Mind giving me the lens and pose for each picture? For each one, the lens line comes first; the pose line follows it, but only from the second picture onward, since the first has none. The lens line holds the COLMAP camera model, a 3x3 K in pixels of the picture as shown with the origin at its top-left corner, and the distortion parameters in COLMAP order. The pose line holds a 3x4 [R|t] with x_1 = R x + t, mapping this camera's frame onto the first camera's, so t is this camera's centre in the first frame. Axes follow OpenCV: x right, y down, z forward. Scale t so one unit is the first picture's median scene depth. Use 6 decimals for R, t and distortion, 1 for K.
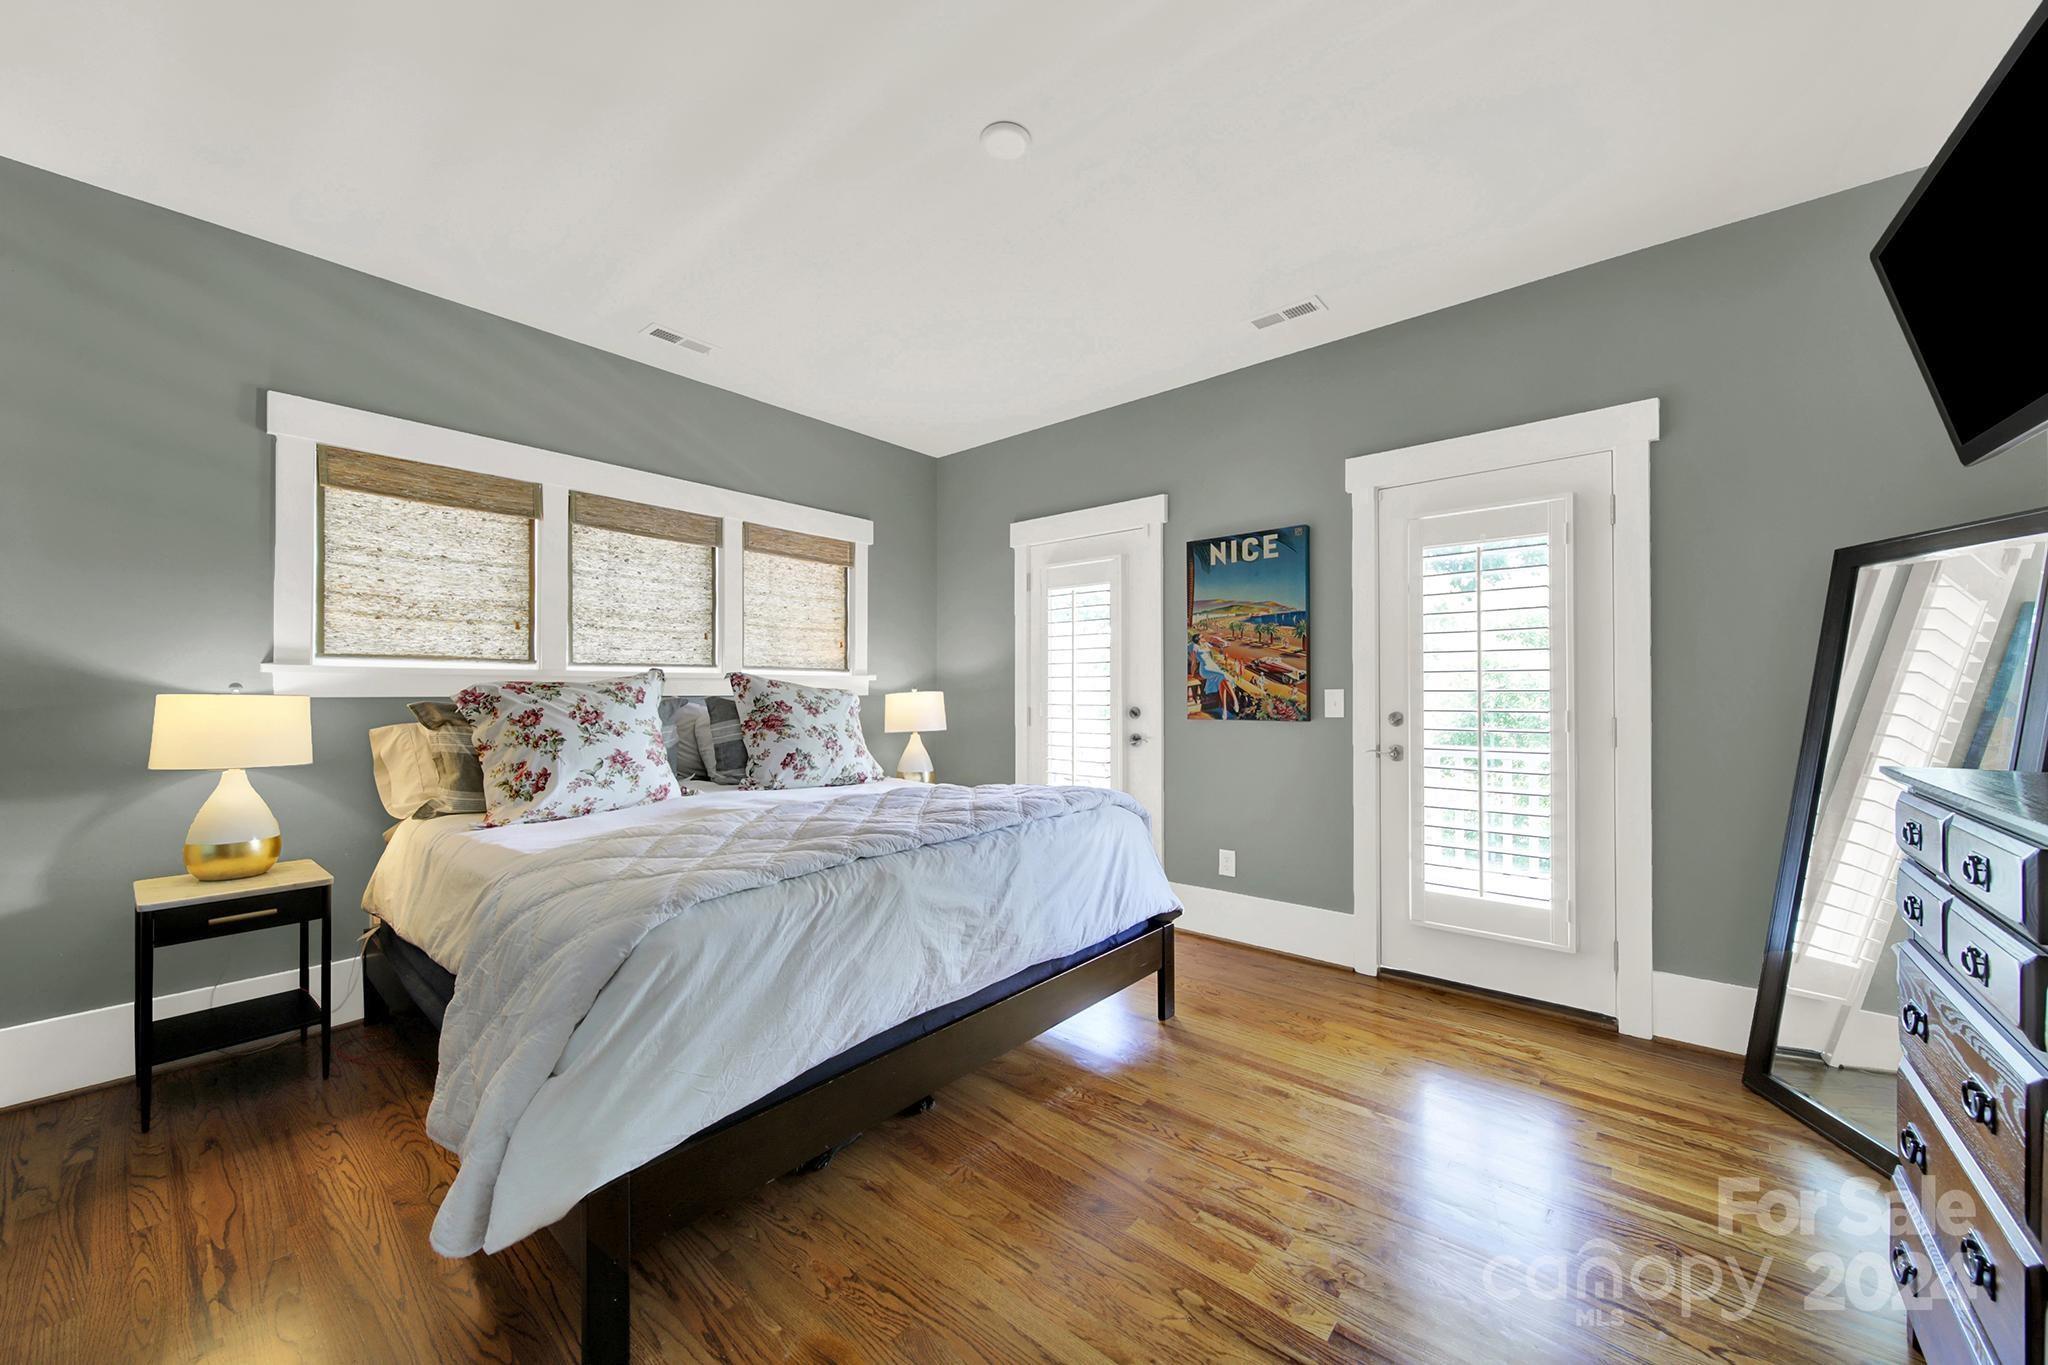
lens RADIAL K [[745.2, 0, 1026.4], [0, 745.2, 687.9], [0, 0, 1]] dist [-0.000843, -0.000512]
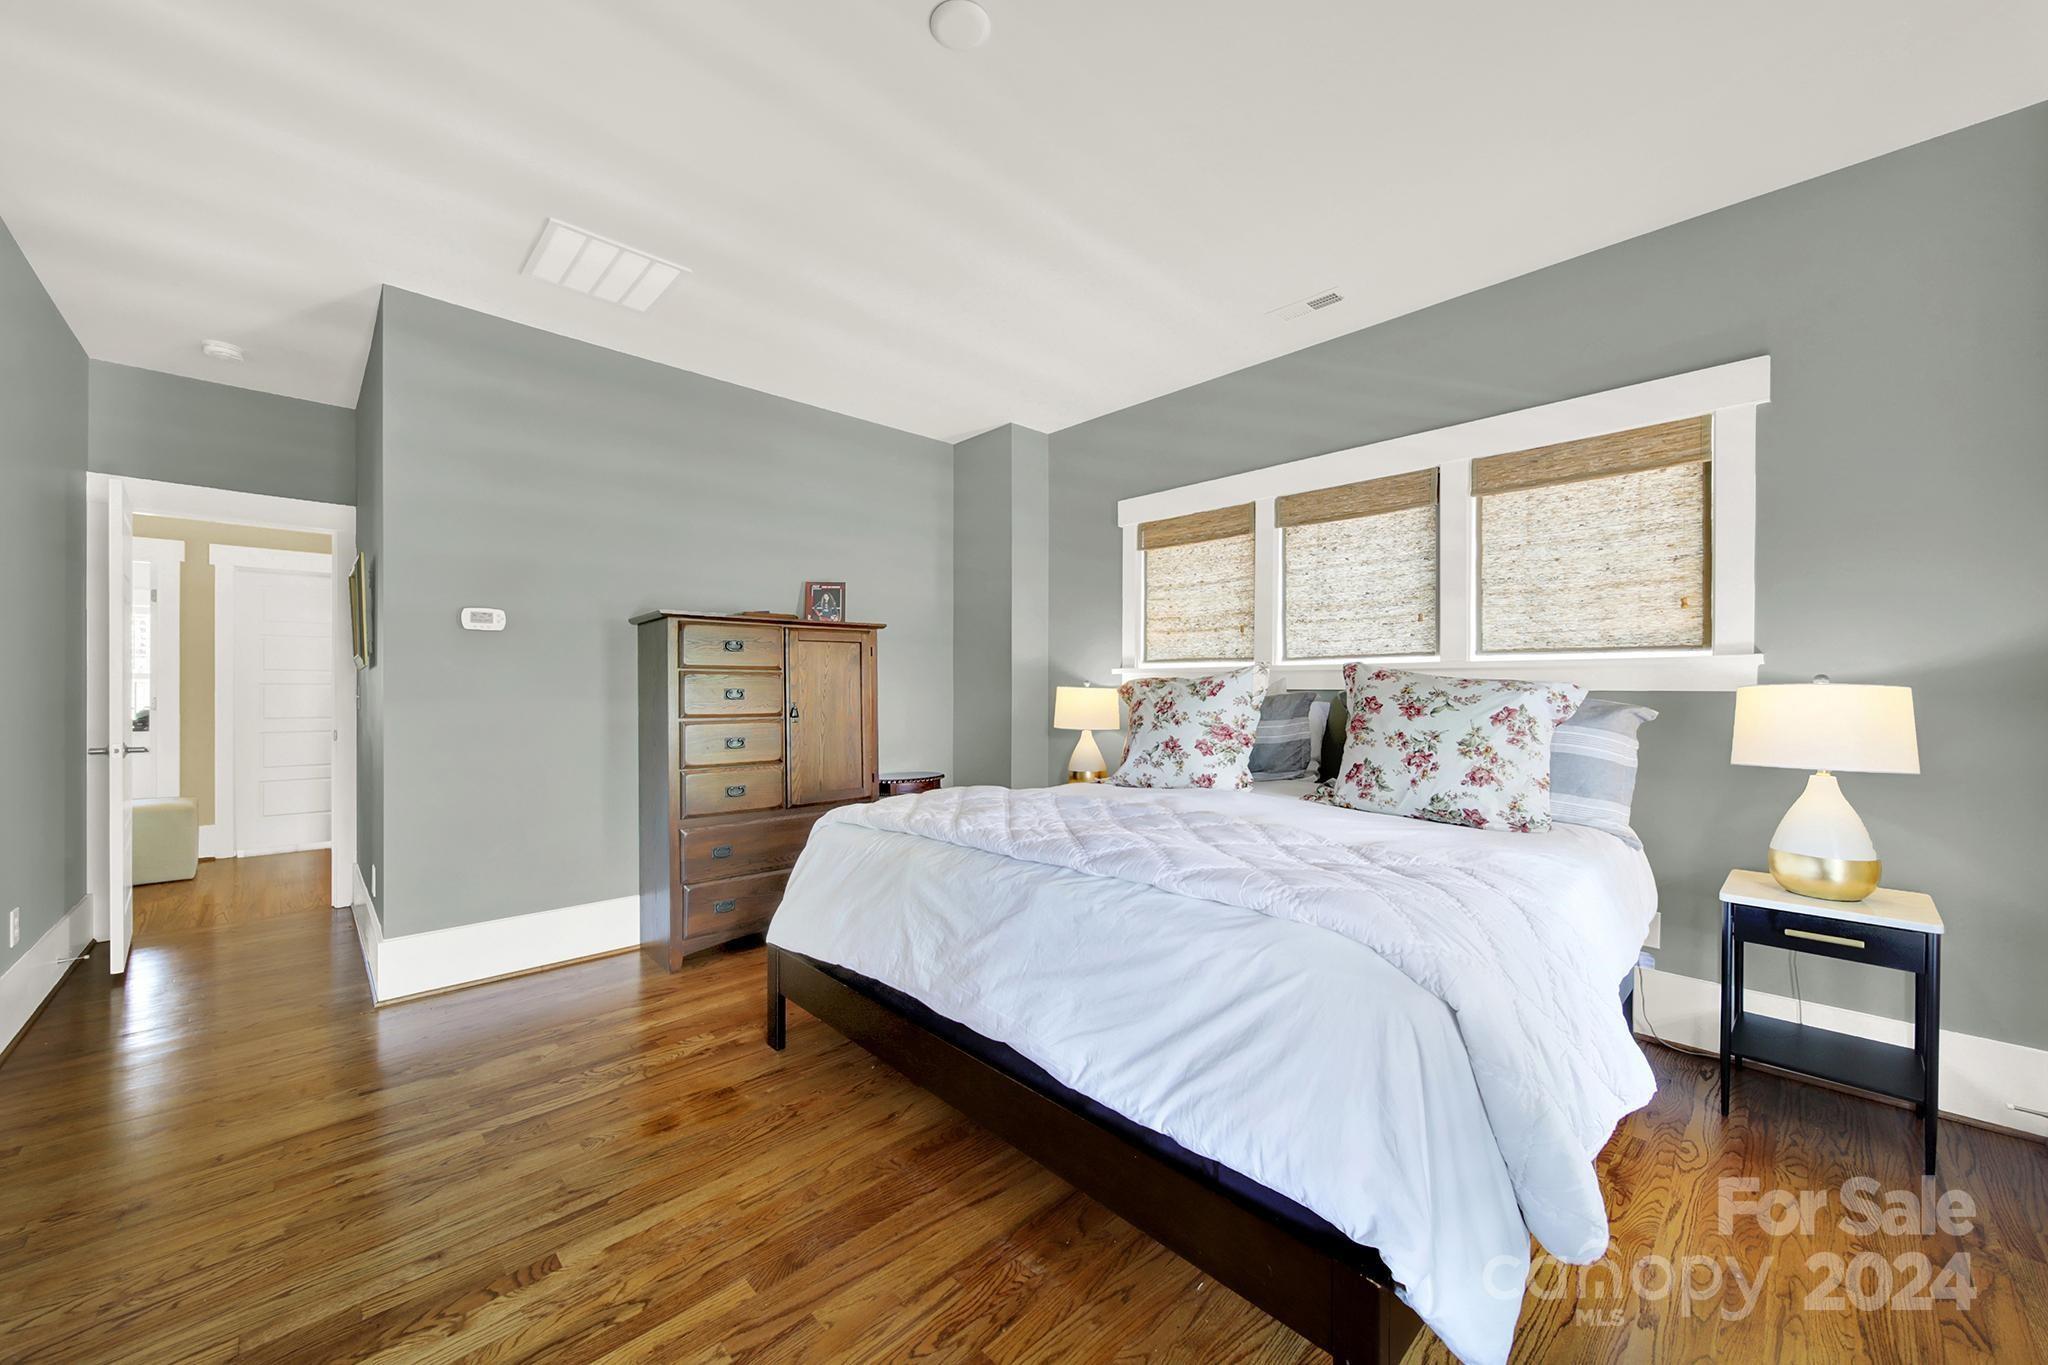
lens RADIAL K [[745.2, 0, 983.0], [0, 745.2, 689.4], [0, 0, 1]] dist [-0.000843, -0.000512]
pose [[-0.121300, 0.002153, -0.992614, 0.498584], [0.003394, 0.999993, 0.001755, 0.007277], [0.992610, -0.003156, -0.121306, 0.702280]]
